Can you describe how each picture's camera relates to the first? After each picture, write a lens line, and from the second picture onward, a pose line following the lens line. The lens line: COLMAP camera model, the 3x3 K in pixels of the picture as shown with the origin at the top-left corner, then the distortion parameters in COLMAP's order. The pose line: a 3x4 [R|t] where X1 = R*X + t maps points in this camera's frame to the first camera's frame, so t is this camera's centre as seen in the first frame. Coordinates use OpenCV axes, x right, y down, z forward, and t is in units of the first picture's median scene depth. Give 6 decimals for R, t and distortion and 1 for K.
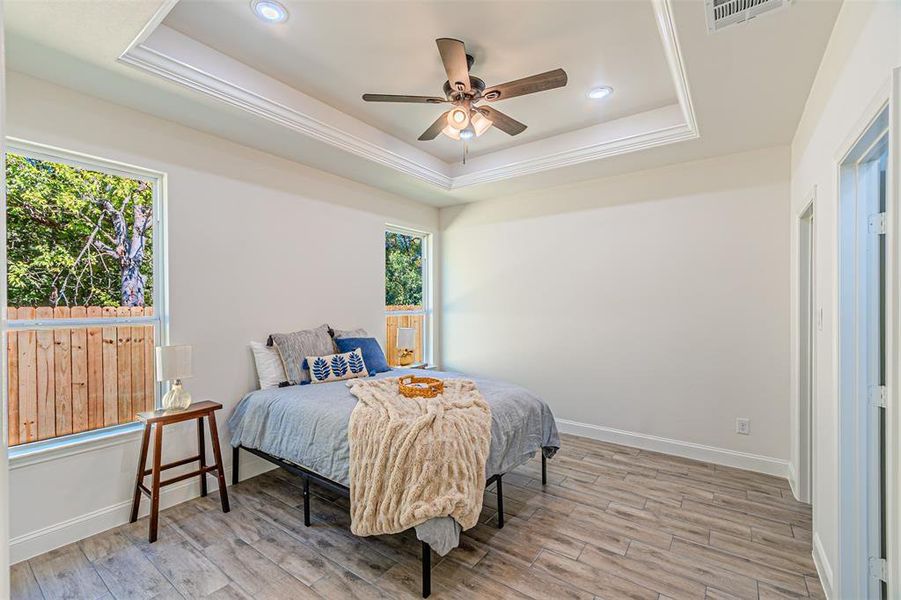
lens RADIAL K [[393.2, 0, 448.3], [0, 393.2, 302.4], [0, 0, 1]] dist [0.001662, 0.000343]
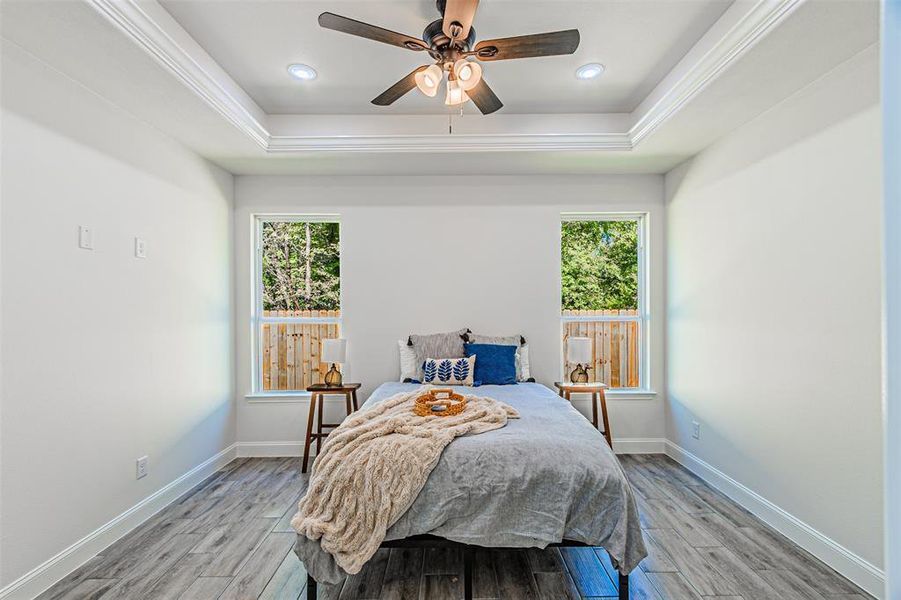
lens RADIAL K [[395.7, 0, 451.4], [0, 395.7, 308.6], [0, 0, 1]] dist [-0.002271, -0.000046]
pose [[0.595997, 0.000680, -0.802986, 0.530235], [0.006625, 0.999961, 0.005764, -0.000805], [0.802959, -0.008755, 0.595969, 0.413545]]
